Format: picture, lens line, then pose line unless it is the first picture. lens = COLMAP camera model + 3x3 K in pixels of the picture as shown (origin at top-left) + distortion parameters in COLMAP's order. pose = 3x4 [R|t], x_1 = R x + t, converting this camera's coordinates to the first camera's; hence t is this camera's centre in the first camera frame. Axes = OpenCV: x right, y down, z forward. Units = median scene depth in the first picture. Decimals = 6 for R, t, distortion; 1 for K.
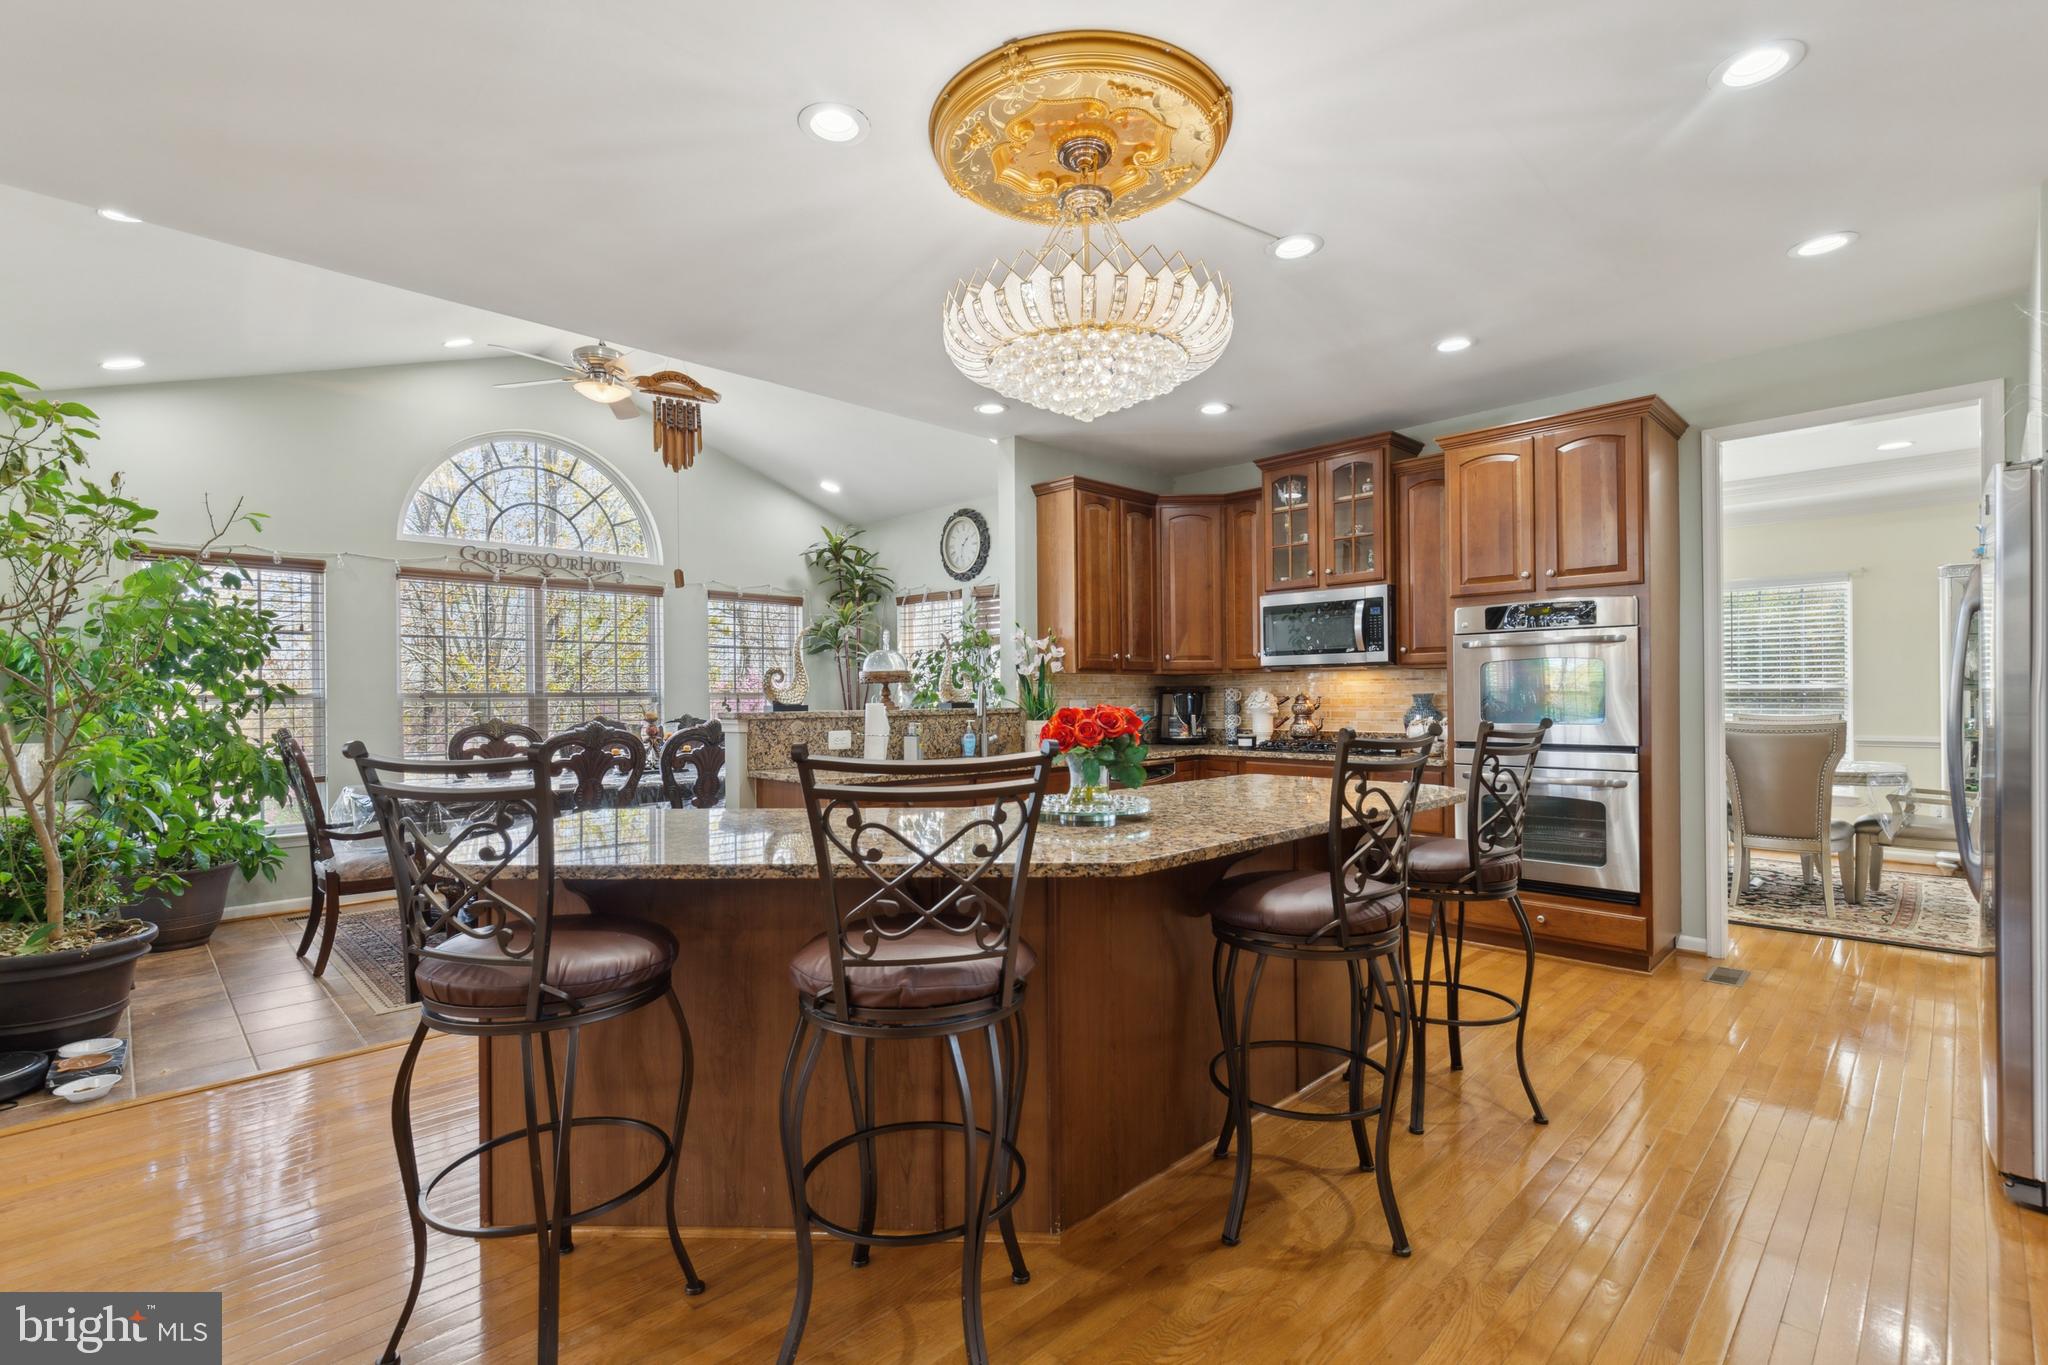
lens RADIAL K [[938.2, 0, 1027.0], [0, 938.2, 697.0], [0, 0, 1]] dist [0.005590, -0.000603]
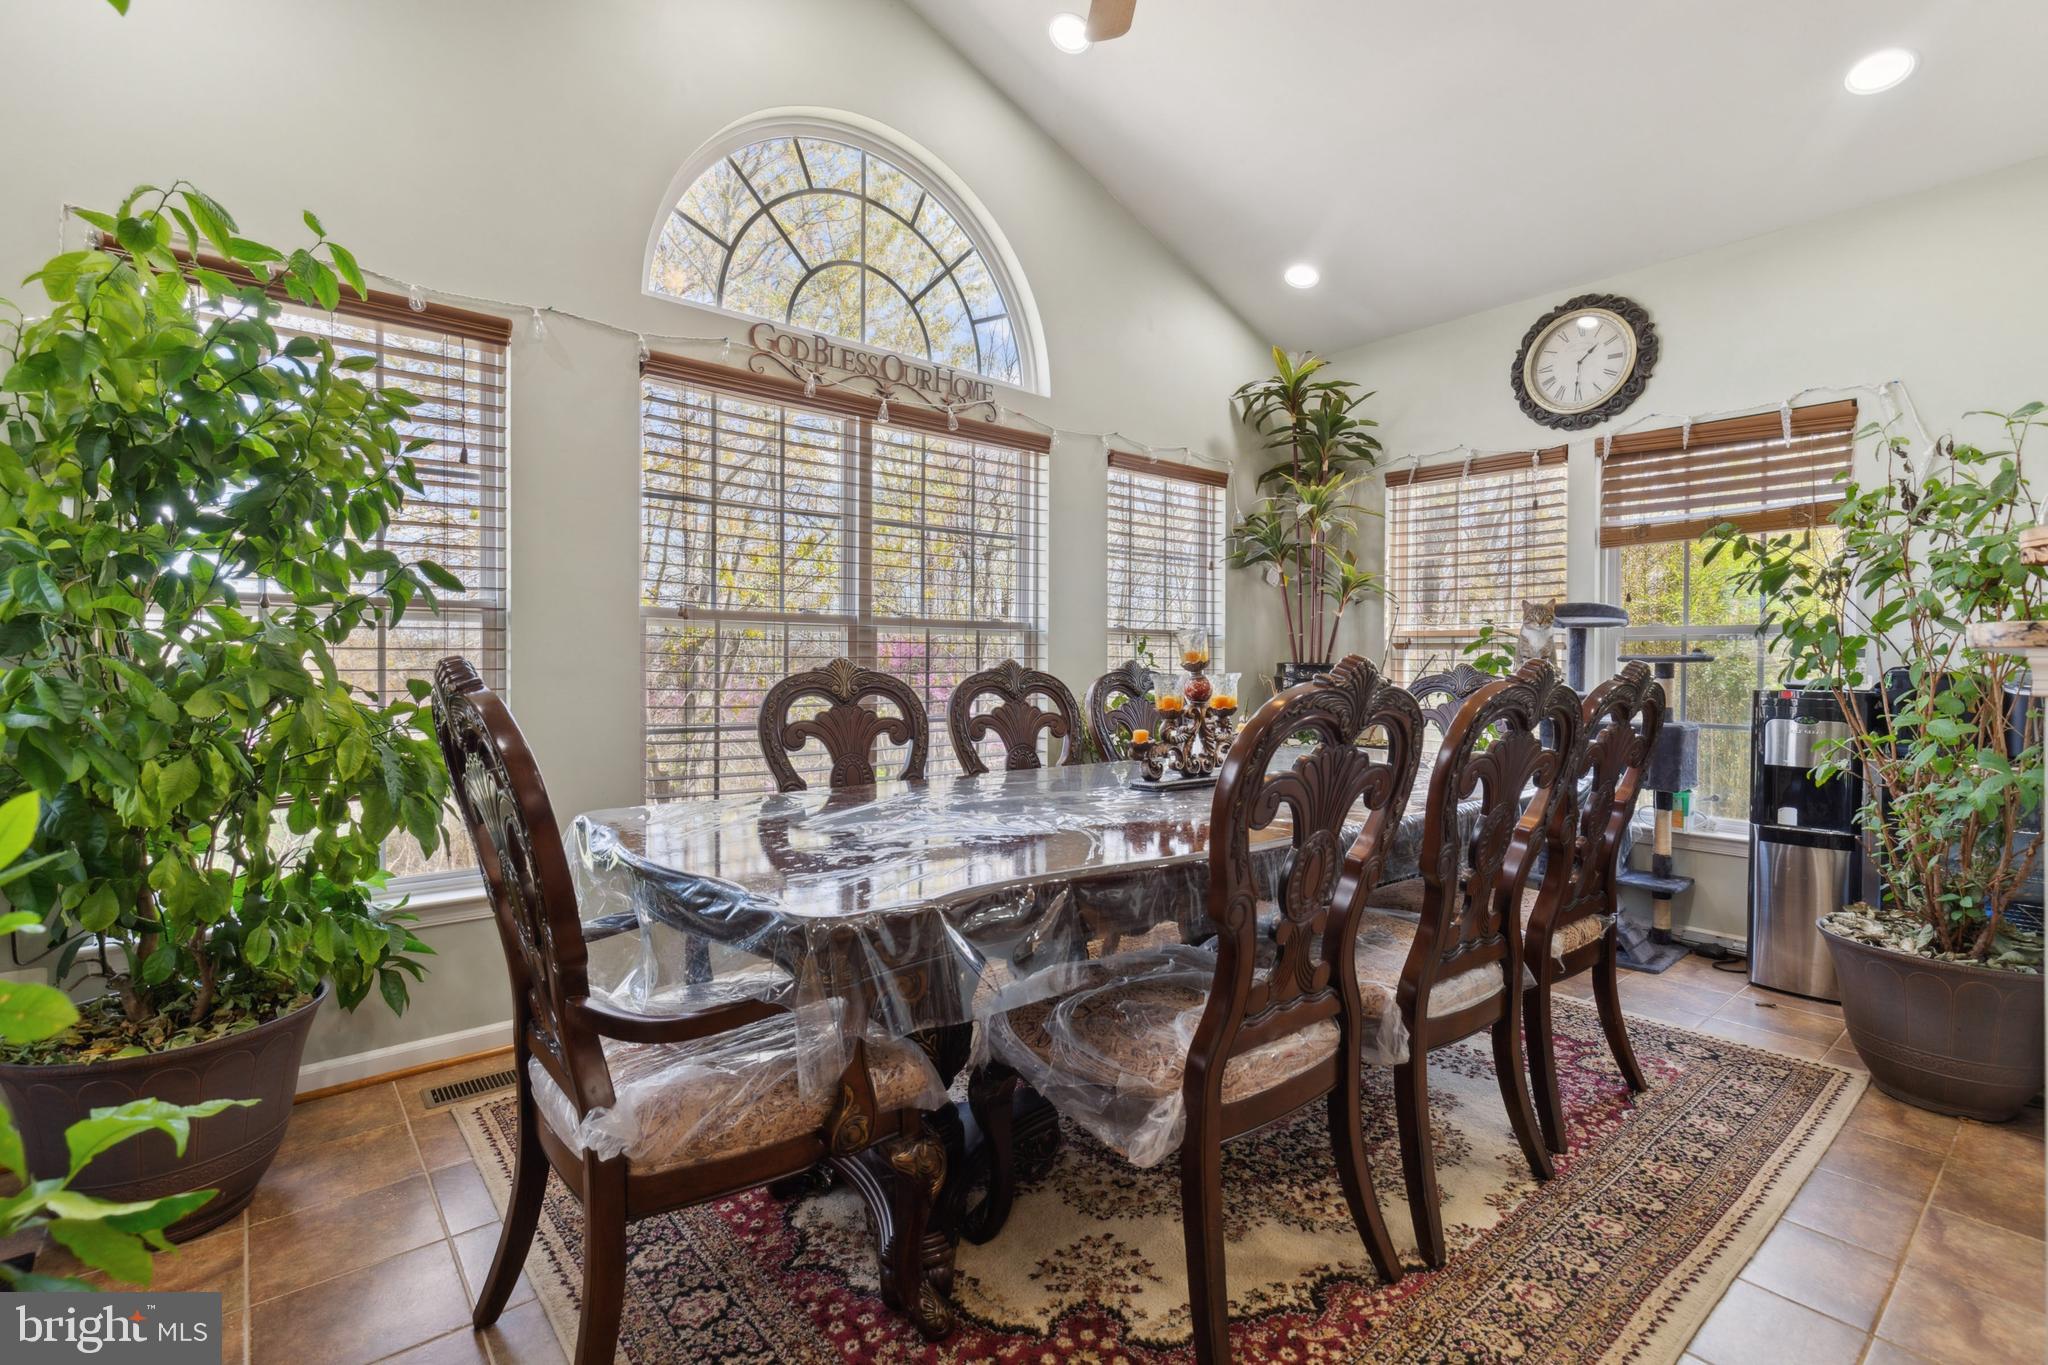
lens RADIAL K [[938.2, 0, 1021.0], [0, 938.2, 671.2], [0, 0, 1]] dist [0.005590, -0.000603]
pose [[0.996420, 0.015613, -0.083090, -0.424757], [-0.014983, 0.999854, 0.008190, 0.023668], [0.083206, -0.006916, 0.996508, 0.519971]]
